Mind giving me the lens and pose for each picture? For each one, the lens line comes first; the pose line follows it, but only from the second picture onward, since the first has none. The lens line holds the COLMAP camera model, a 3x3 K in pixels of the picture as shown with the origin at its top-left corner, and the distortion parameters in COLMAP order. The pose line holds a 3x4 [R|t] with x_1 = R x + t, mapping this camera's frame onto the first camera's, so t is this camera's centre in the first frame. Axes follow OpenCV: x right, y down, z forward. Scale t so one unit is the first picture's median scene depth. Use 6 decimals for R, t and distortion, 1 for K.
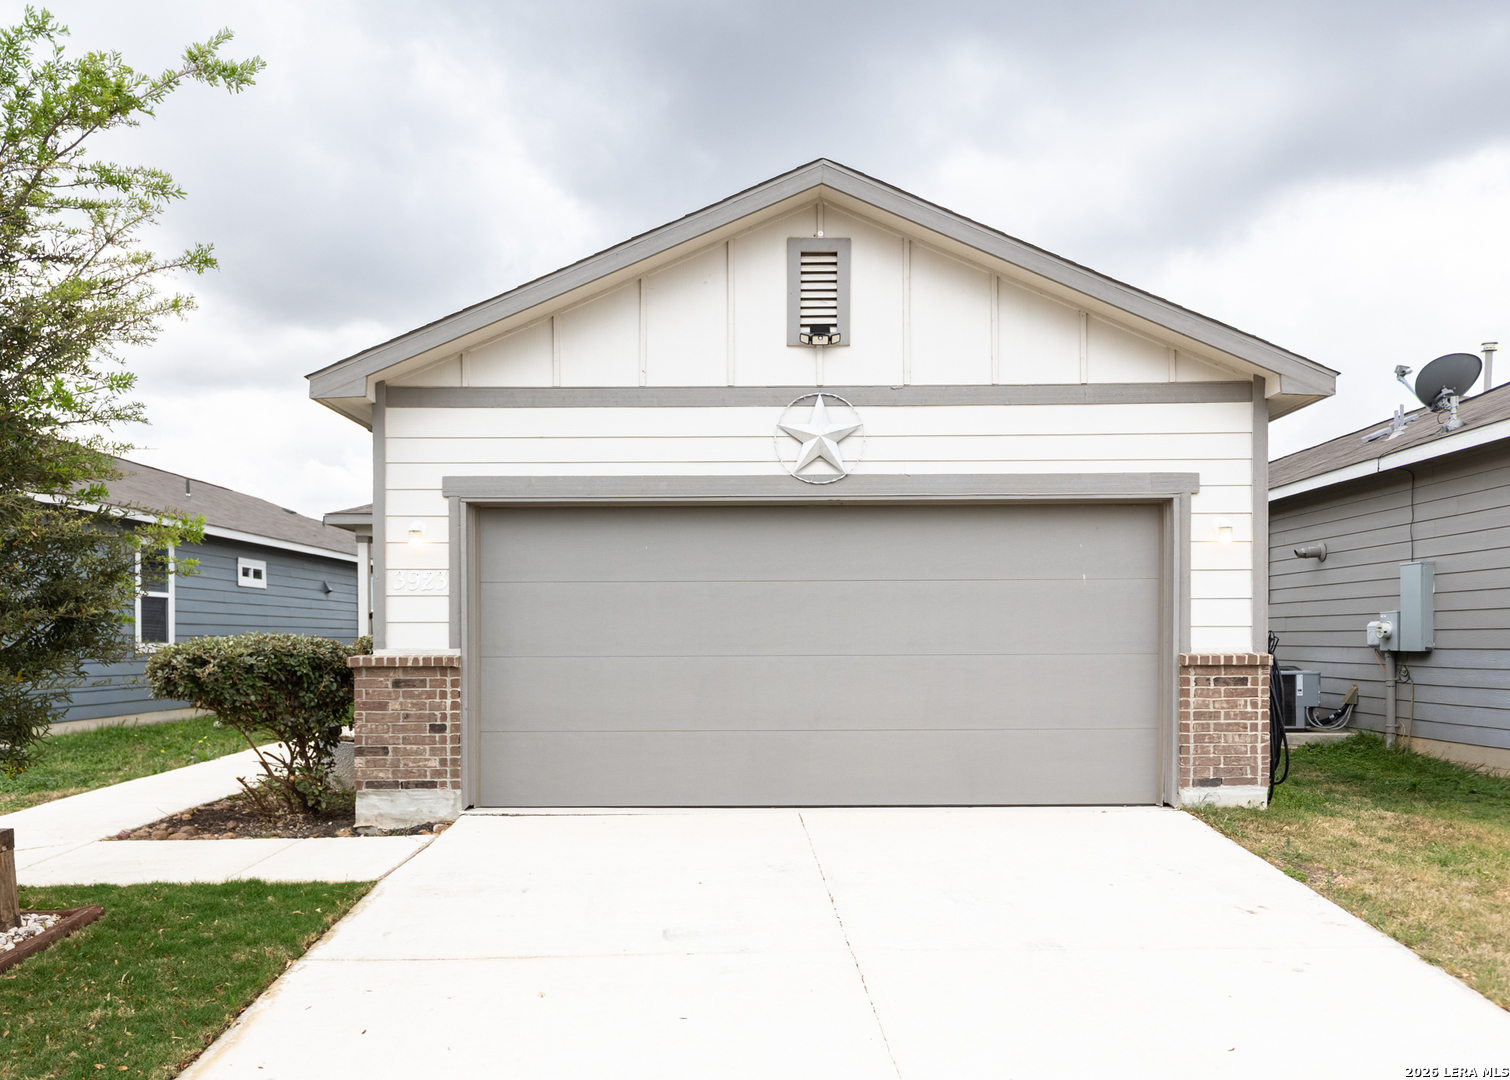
lens RADIAL K [[1178.1, 0, 761.2], [0, 1178.1, 649.9], [0, 0, 1]] dist [-0.001717, 0.005521]
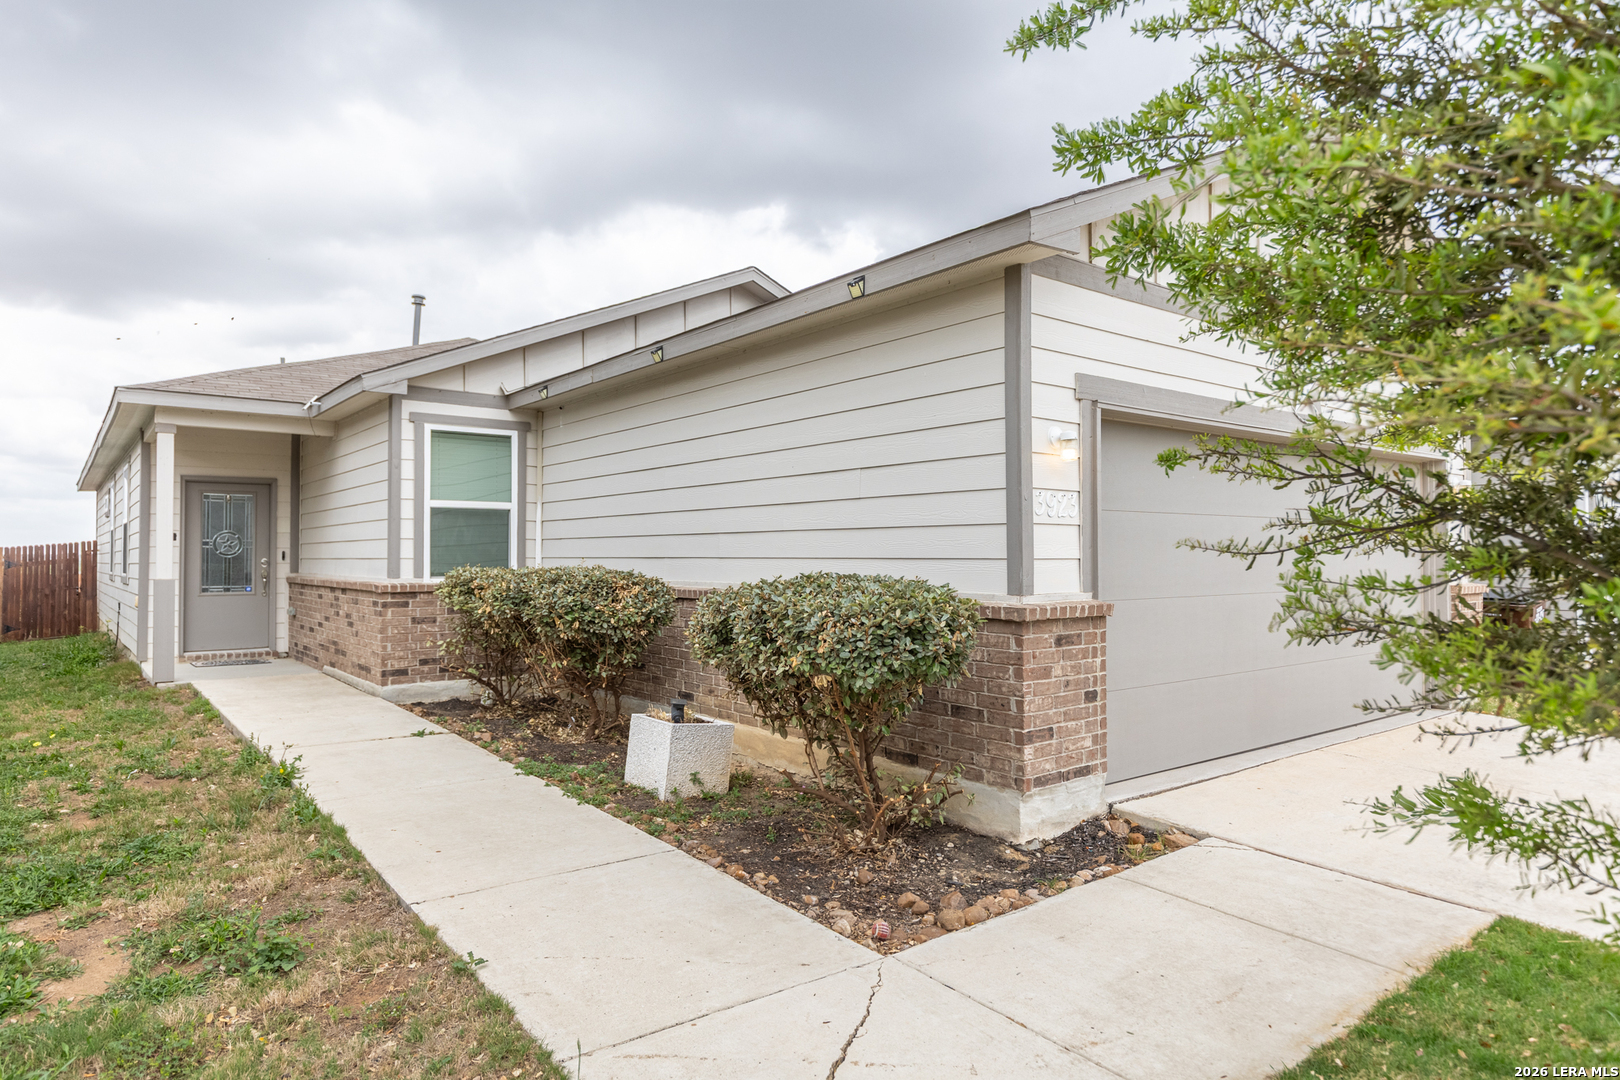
lens RADIAL K [[1019.2, 0, 812.9], [0, 1019.2, 531.7], [0, 0, 1]] dist [0.003293, 0.000176]
pose [[0.771121, 0.016656, 0.636471, -0.843715], [0.006184, 0.999415, -0.033645, -0.020141], [-0.636659, 0.029880, 0.770567, 0.596853]]
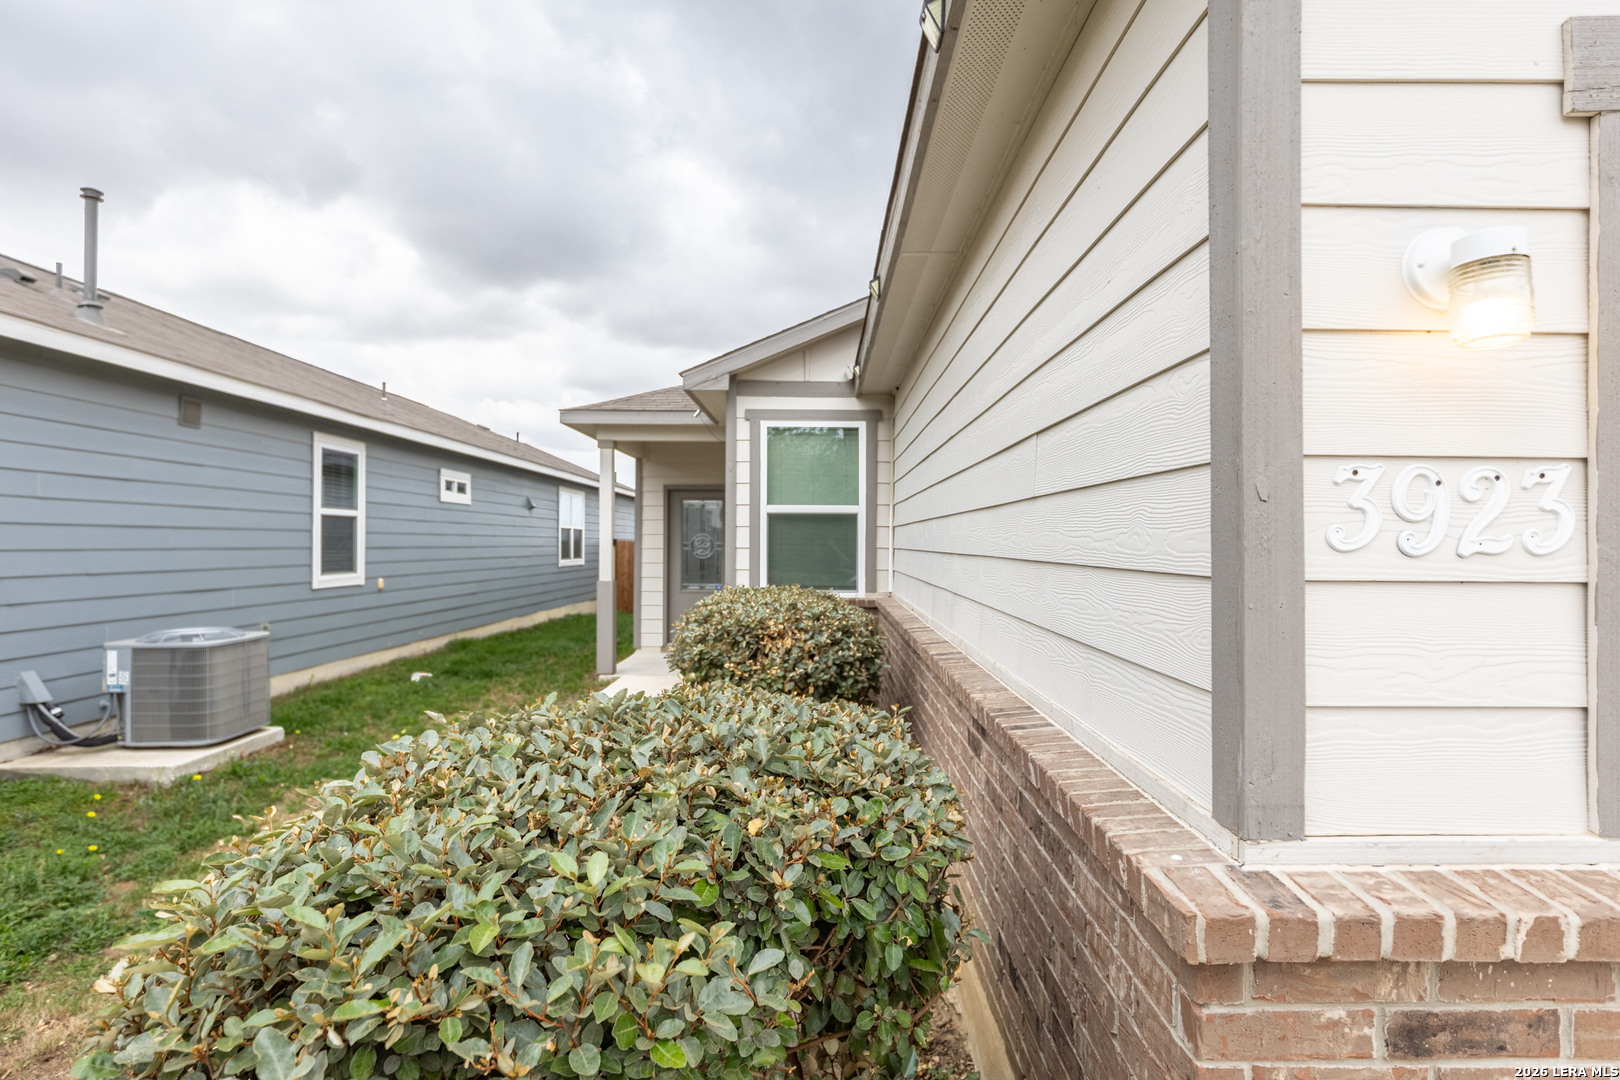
lens RADIAL K [[885.7, 0, 810.9], [0, 885.7, 527.5], [0, 0, 1]] dist [-0.001072, 0.000510]
pose [[0.999954, 0.008747, -0.003823, -0.409116], [-0.008841, 0.999645, -0.025151, -0.051309], [0.003602, 0.025183, 0.999676, 0.849606]]
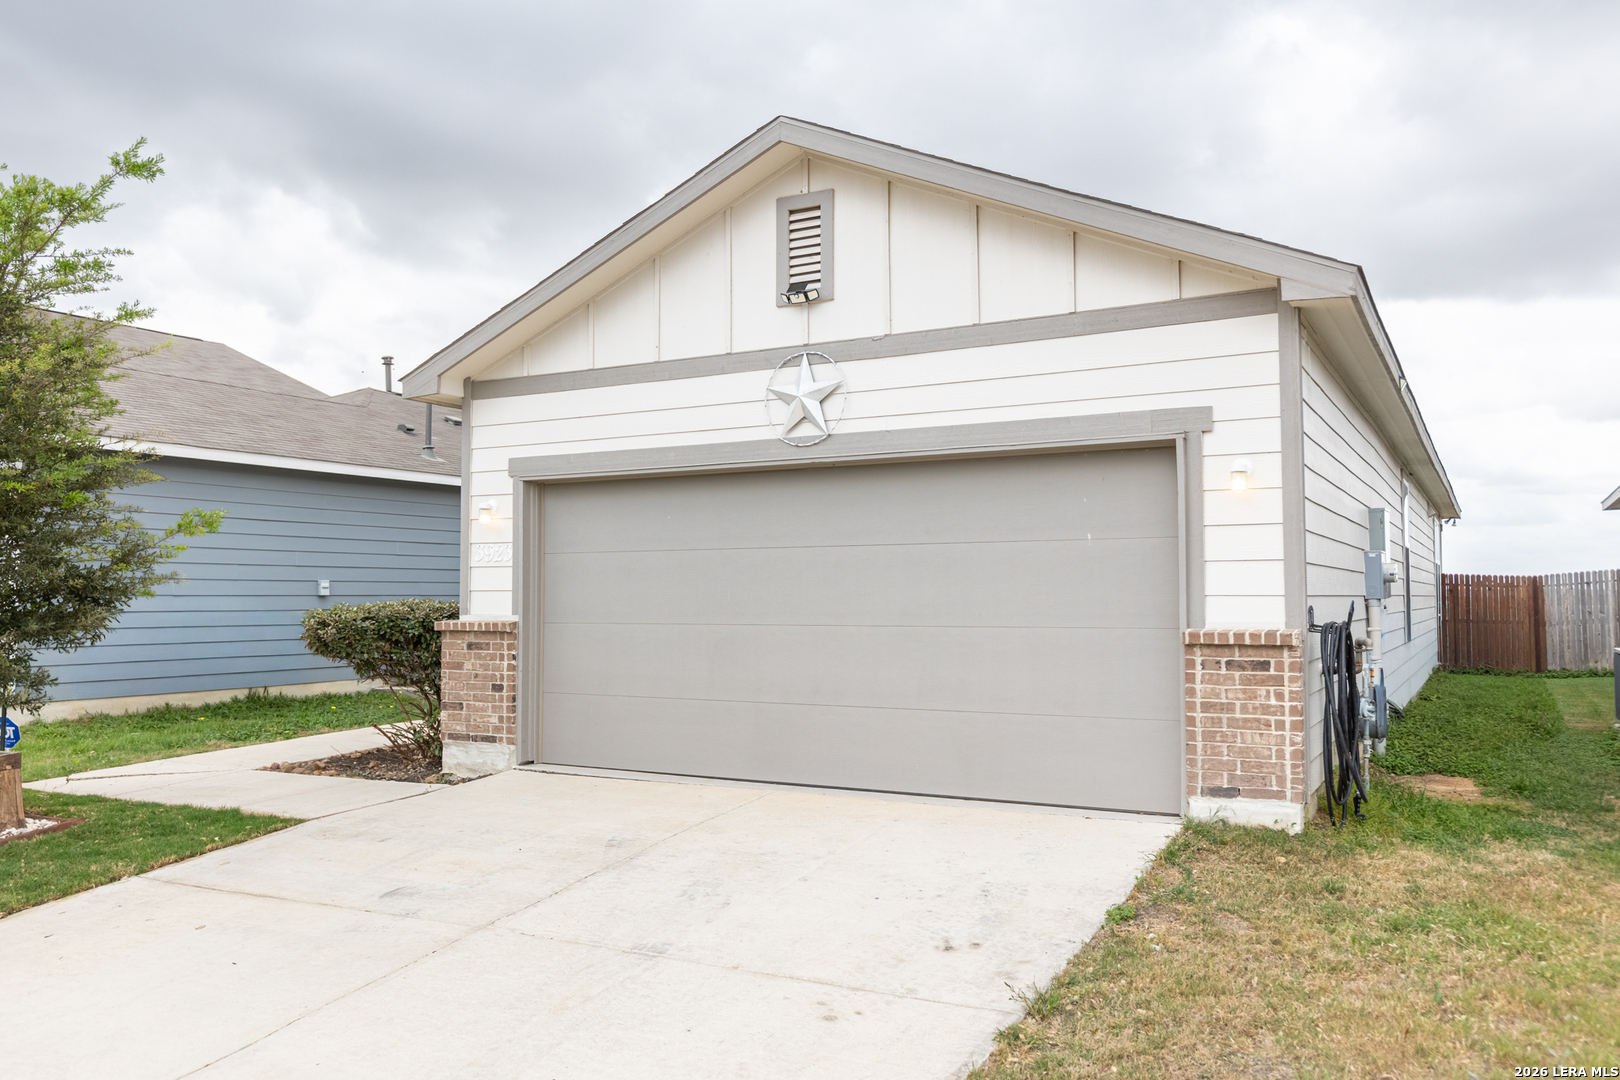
lens RADIAL K [[1233.9, 0, 804.5], [0, 1233.9, 532.1], [0, 0, 1]] dist [-0.003256, -0.009766]
pose [[0.877799, -0.023329, -0.478461, 0.527224], [-0.004845, 0.998330, -0.057565, -0.013254], [0.479005, 0.052849, 0.876220, 0.125107]]
